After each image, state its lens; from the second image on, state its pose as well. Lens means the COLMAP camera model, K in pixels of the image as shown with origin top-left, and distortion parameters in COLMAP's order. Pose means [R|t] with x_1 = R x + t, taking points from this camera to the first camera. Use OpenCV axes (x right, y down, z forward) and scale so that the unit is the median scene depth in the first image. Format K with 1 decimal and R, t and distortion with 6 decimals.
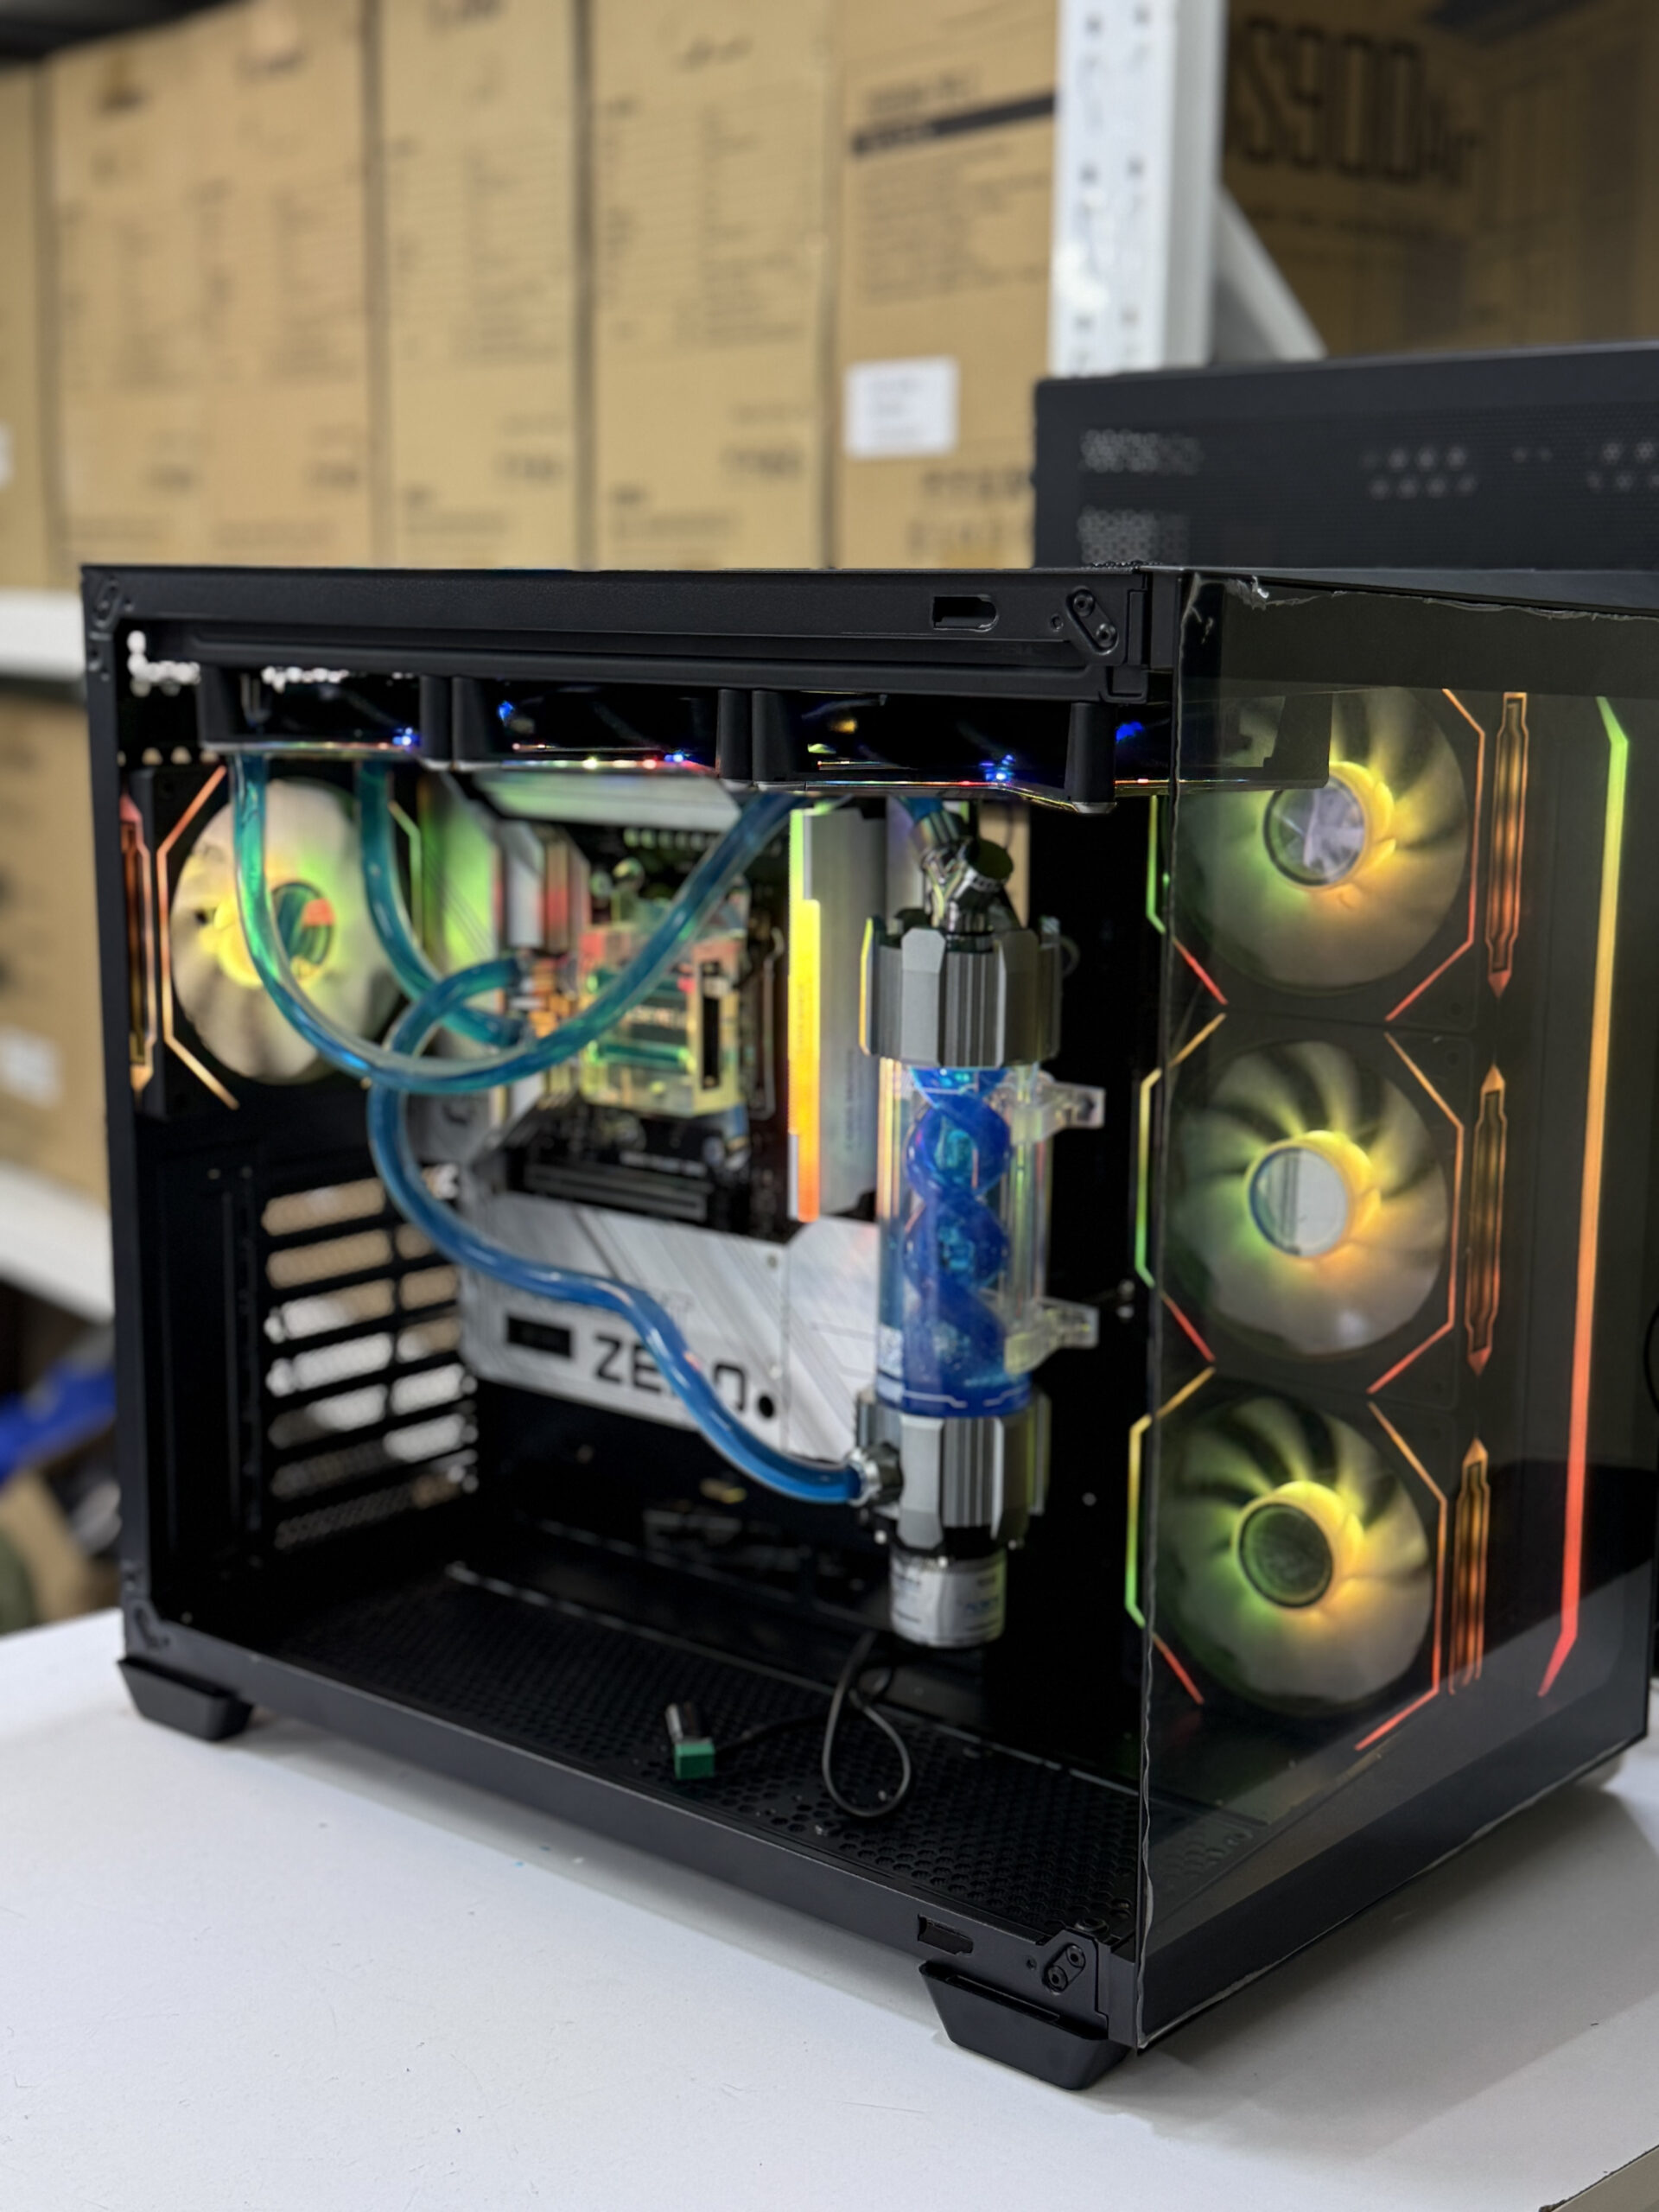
lens RADIAL K [[2817.9, 0, 798.8], [0, 2817.9, 1099.9], [0, 0, 1]] dist [0.177618, -0.386505]
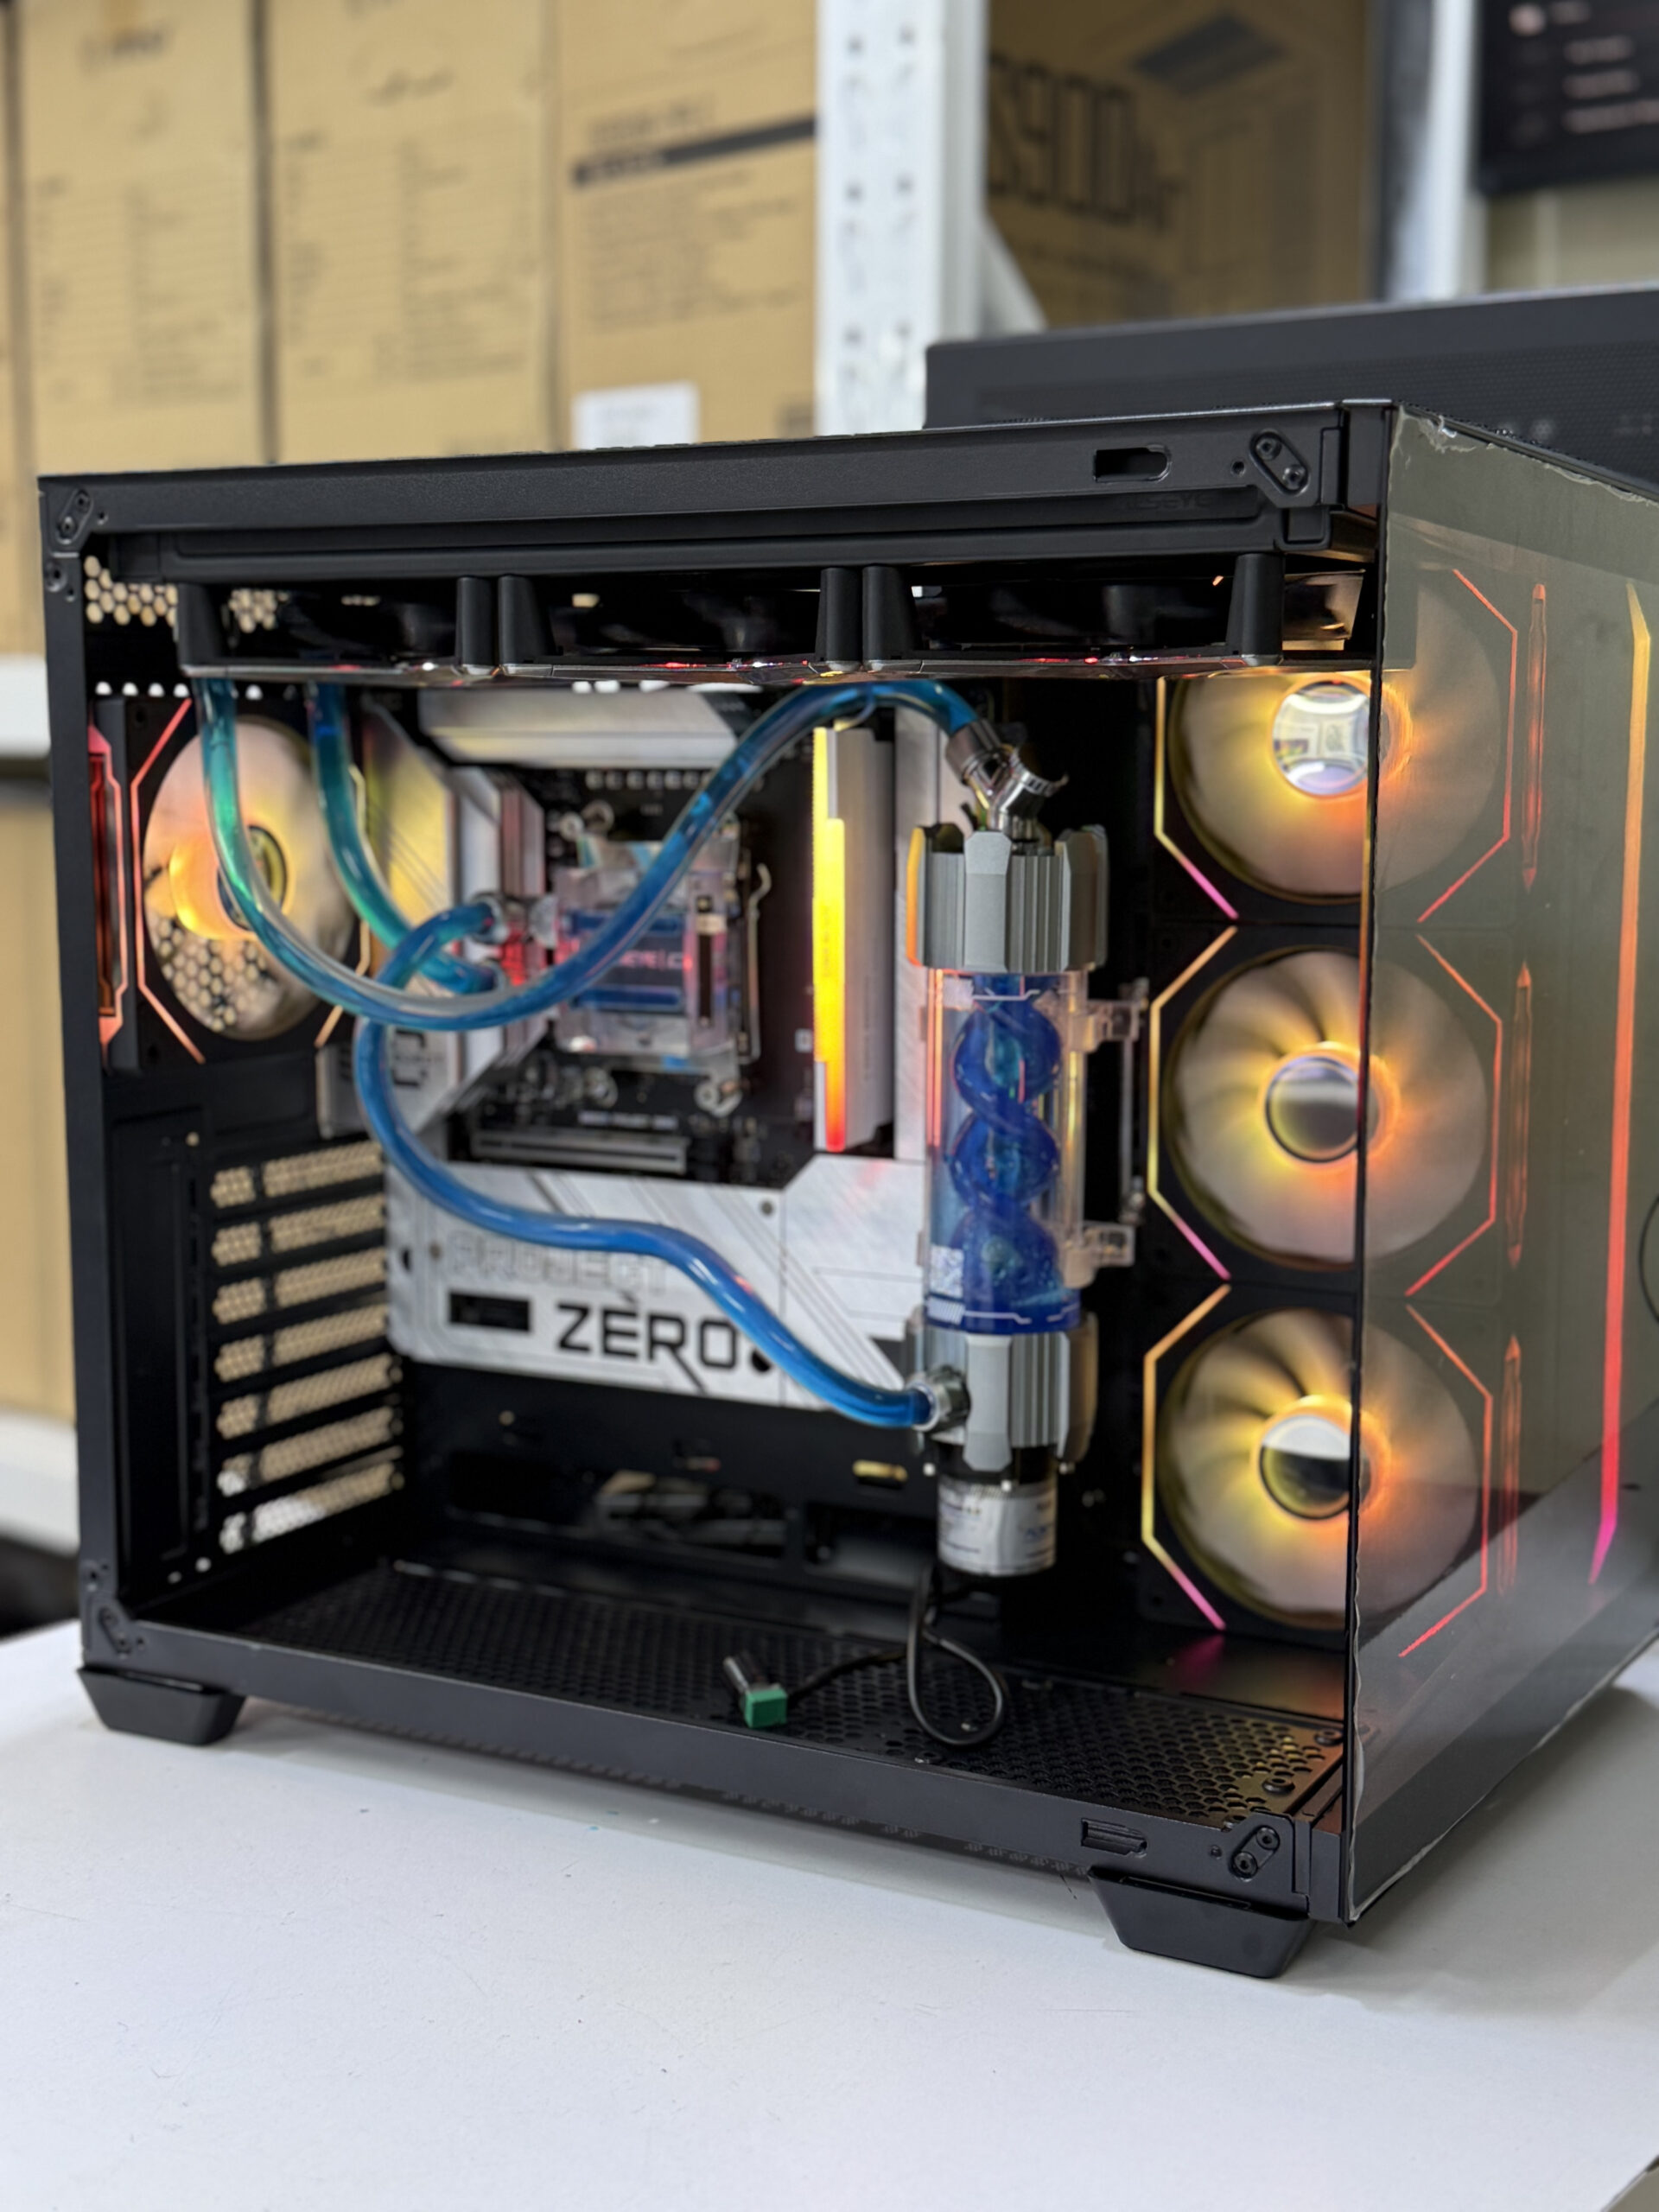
lens RADIAL K [[2817.9, 0, 798.8], [0, 2817.9, 1099.9], [0, 0, 1]] dist [0.177618, -0.386505]
pose [[0.982534, -0.031330, 0.183429, -0.180335], [0.040079, 0.998219, -0.044188, 0.065220], [-0.181718, 0.050768, 0.982039, 0.043373]]
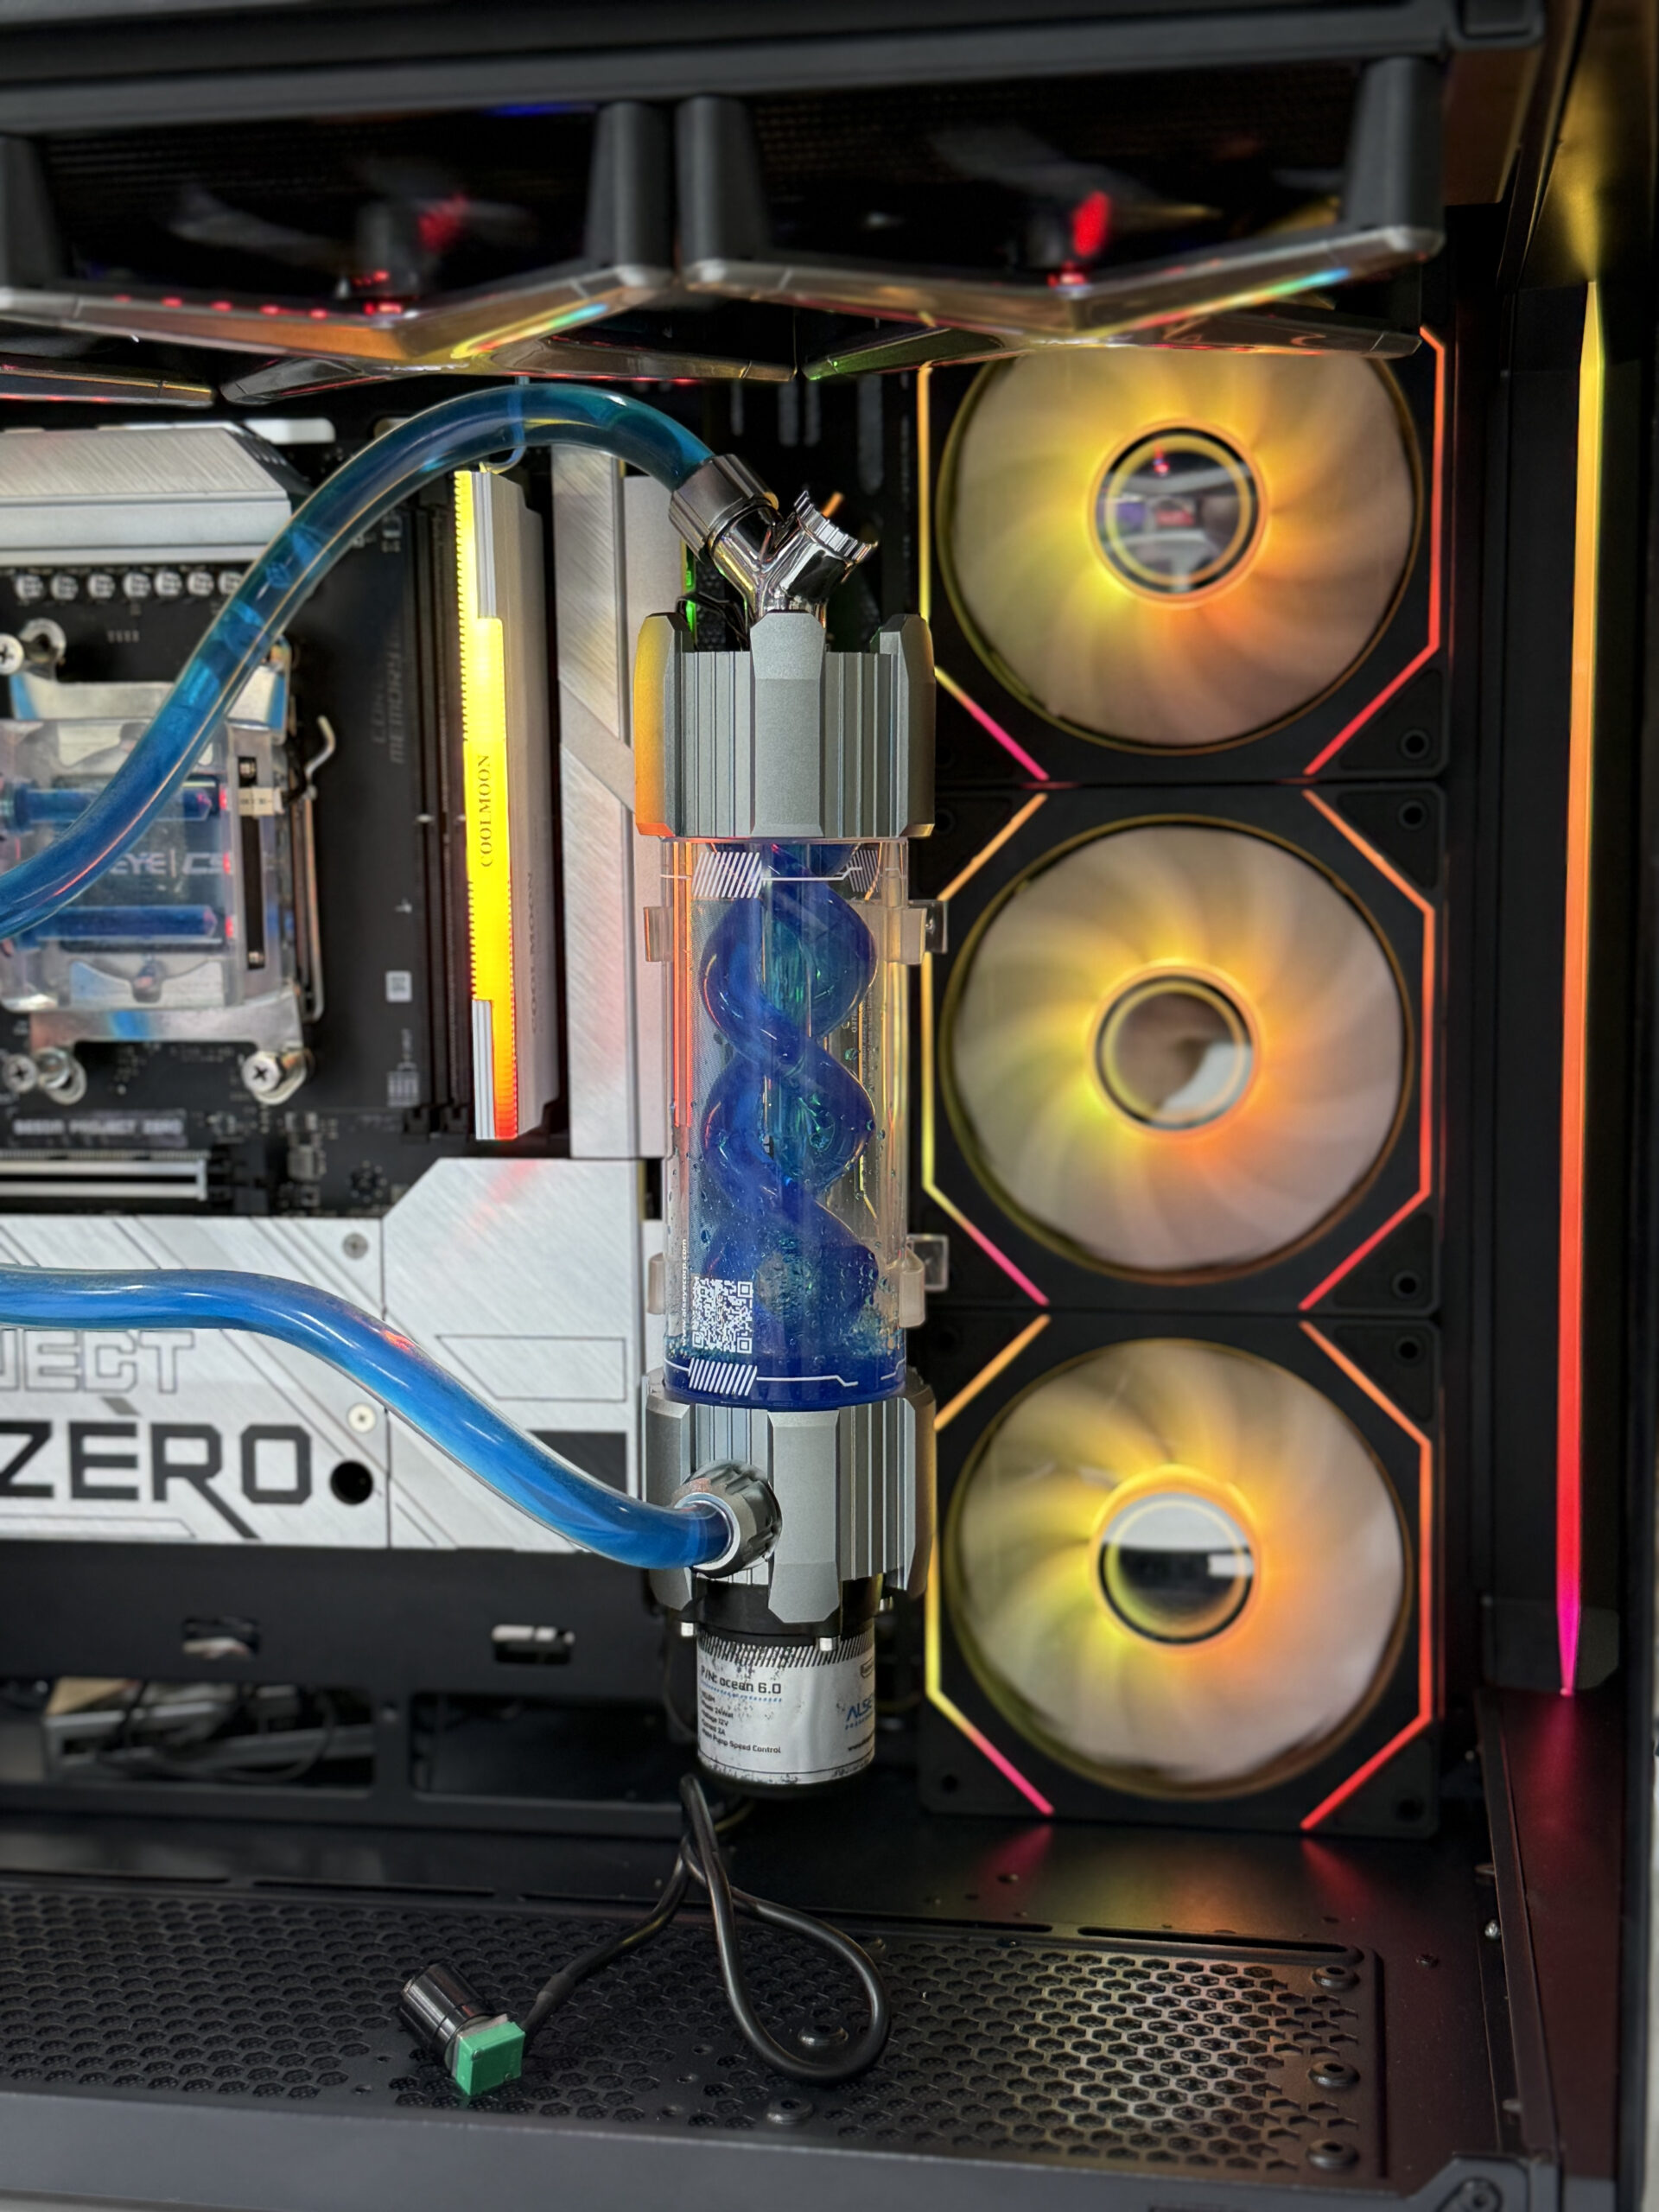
lens RADIAL K [[2817.9, 0, 798.8], [0, 2817.9, 1099.9], [0, 0, 1]] dist [0.177618, -0.386505]
pose [[0.873410, -0.068071, 0.482205, -0.230579], [0.104993, 0.993217, -0.049963, 0.068769], [-0.475533, 0.094266, 0.874633, 0.409867]]
